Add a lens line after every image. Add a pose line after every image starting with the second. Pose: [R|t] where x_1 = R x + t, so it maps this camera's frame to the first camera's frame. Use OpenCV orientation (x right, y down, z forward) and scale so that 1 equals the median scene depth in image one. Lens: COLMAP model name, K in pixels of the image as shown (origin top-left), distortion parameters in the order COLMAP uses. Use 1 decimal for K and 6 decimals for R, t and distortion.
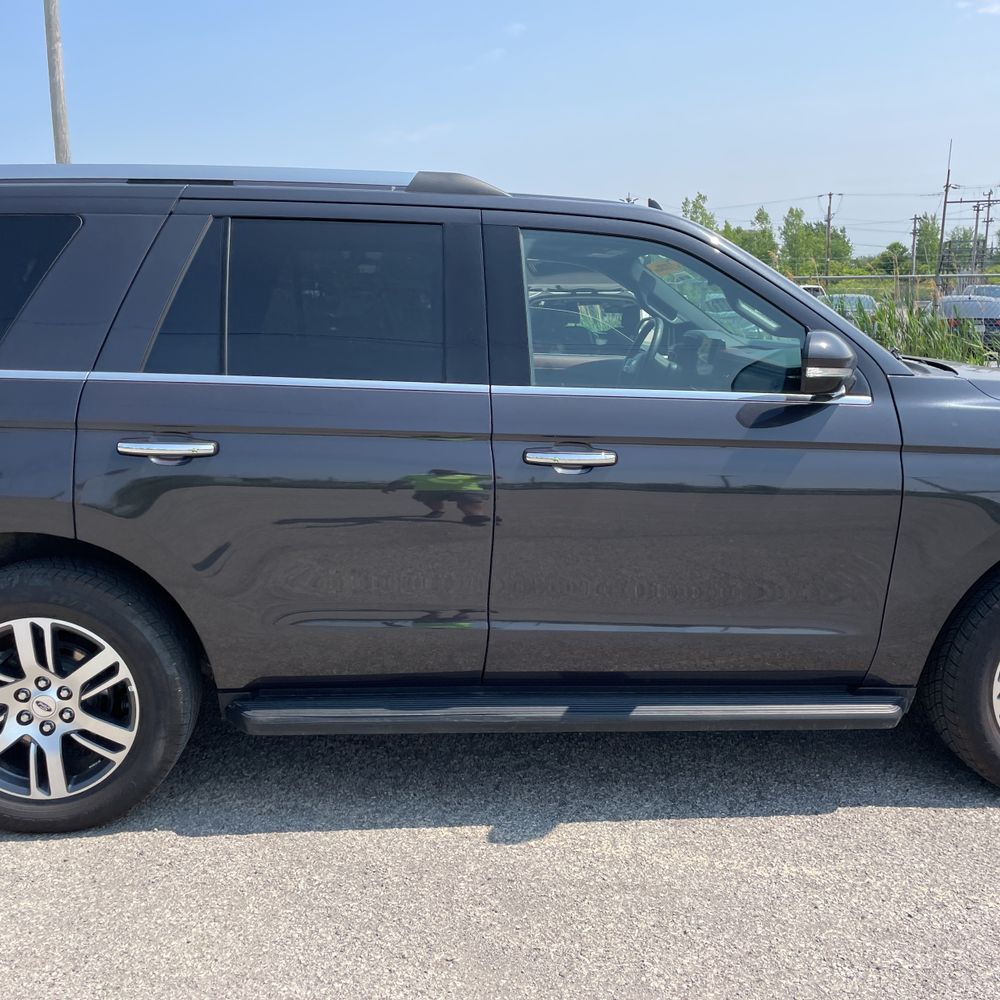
lens RADIAL K [[991.7, 0, 500.8], [0, 991.7, 487.9], [0, 0, 1]] dist [0.103273, -0.139866]
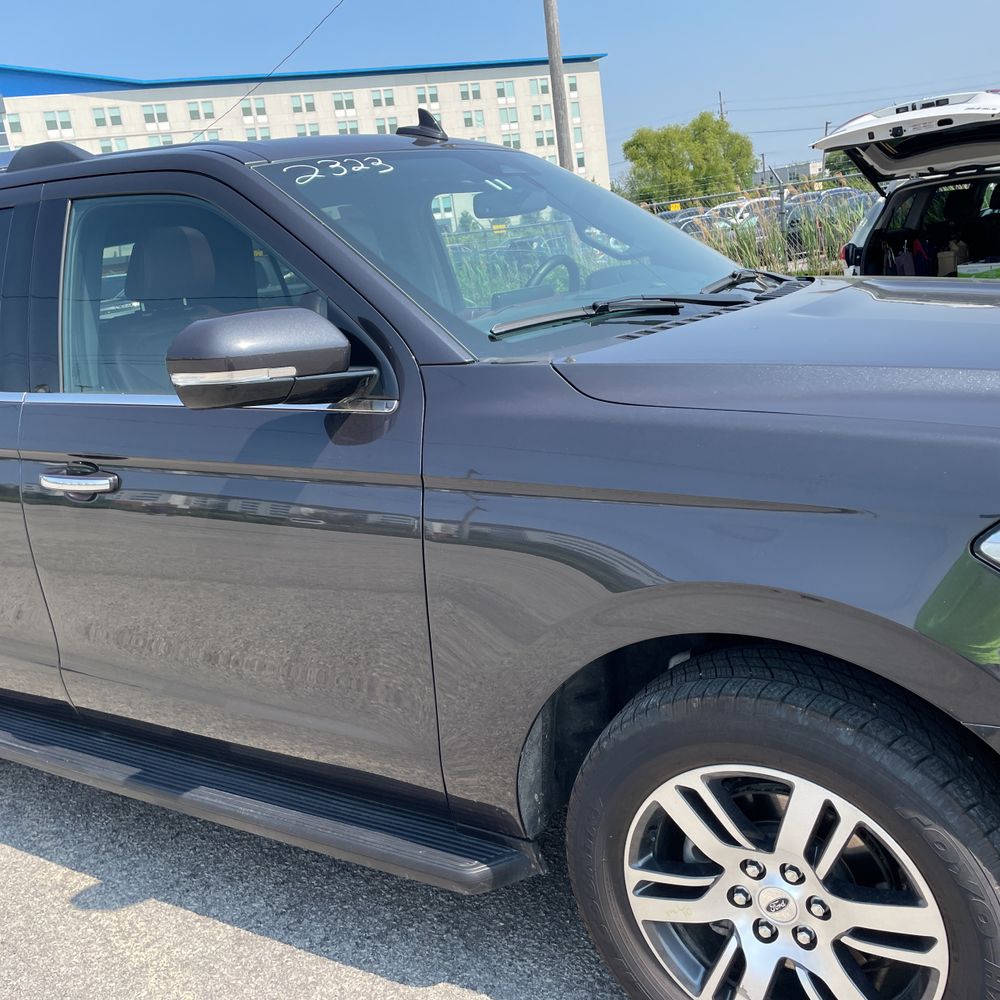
lens RADIAL K [[990.7, 0, 485.9], [0, 990.7, 485.3], [0, 0, 1]] dist [0.090322, -0.118642]
pose [[0.808753, 0.039717, -0.586806, 0.800887], [0.011031, 0.996517, 0.082651, -0.088544], [0.588045, -0.073318, 0.805498, 0.511030]]
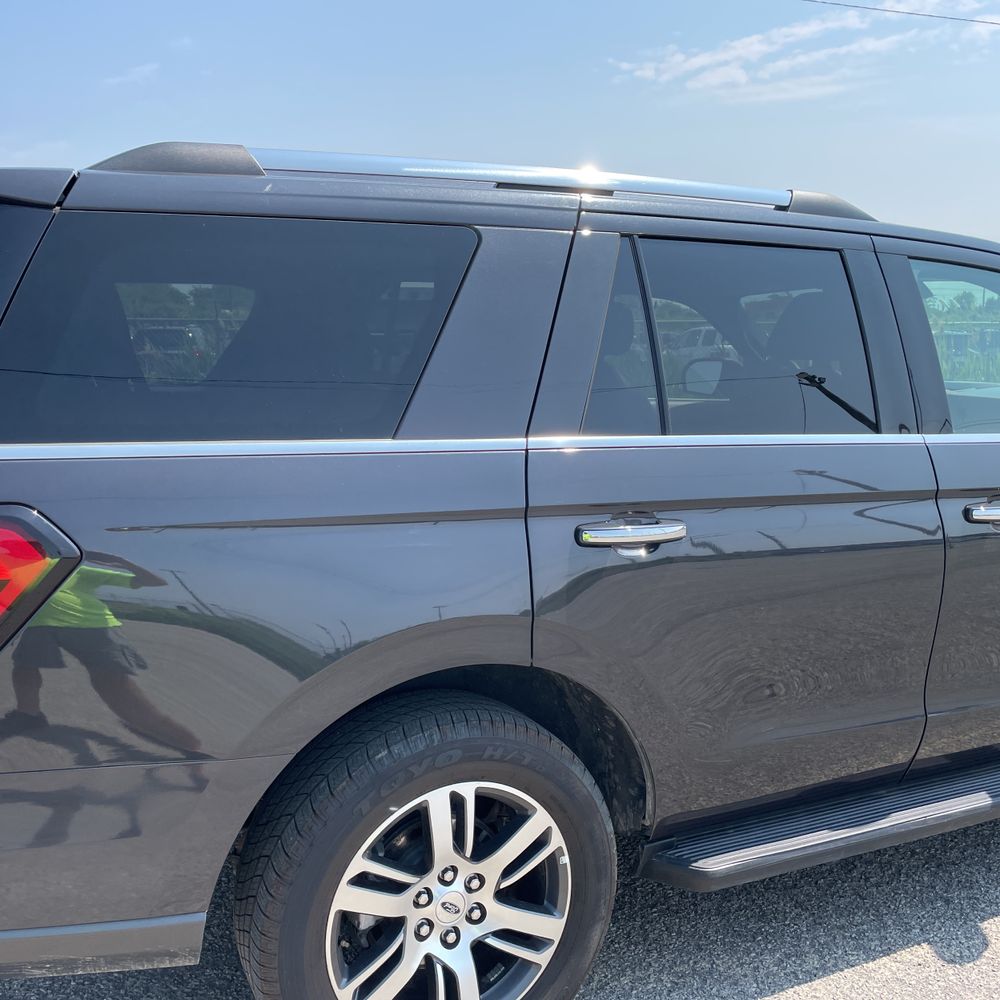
lens RADIAL K [[1005.5, 0, 489.1], [0, 1005.5, 498.5], [0, 0, 1]] dist [0.098727, -0.133610]
pose [[0.926995, -0.058152, 0.370537, -0.672984], [0.071251, 0.997221, -0.021751, -0.053823], [-0.368243, 0.046564, 0.928563, 0.306288]]
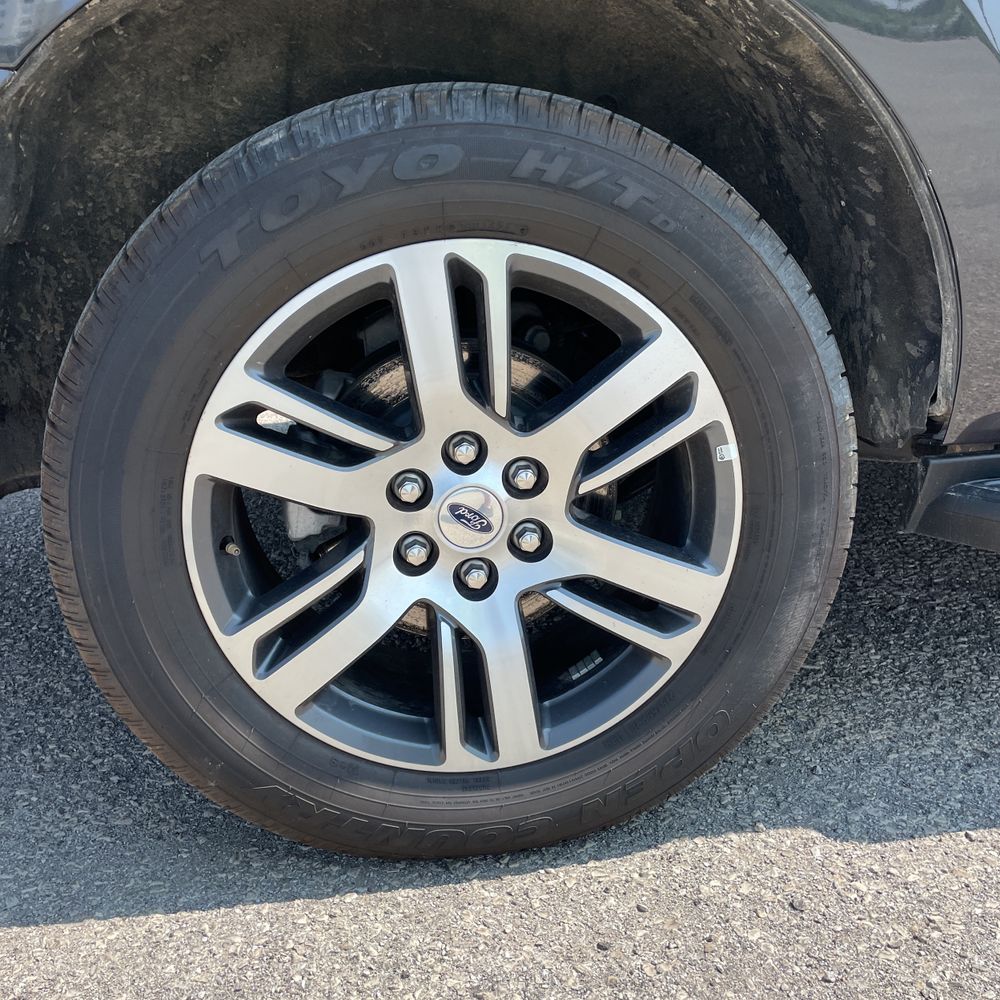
lens RADIAL K [[1009.1, 0, 511.9], [0, 1009.1, 496.8], [0, 0, 1]] dist [0.093661, -0.130136]
pose [[0.997151, -0.061091, 0.044252, -0.450702], [0.054353, 0.988647, 0.140082, 0.160111], [-0.052308, -0.137278, 0.989151, 0.650830]]
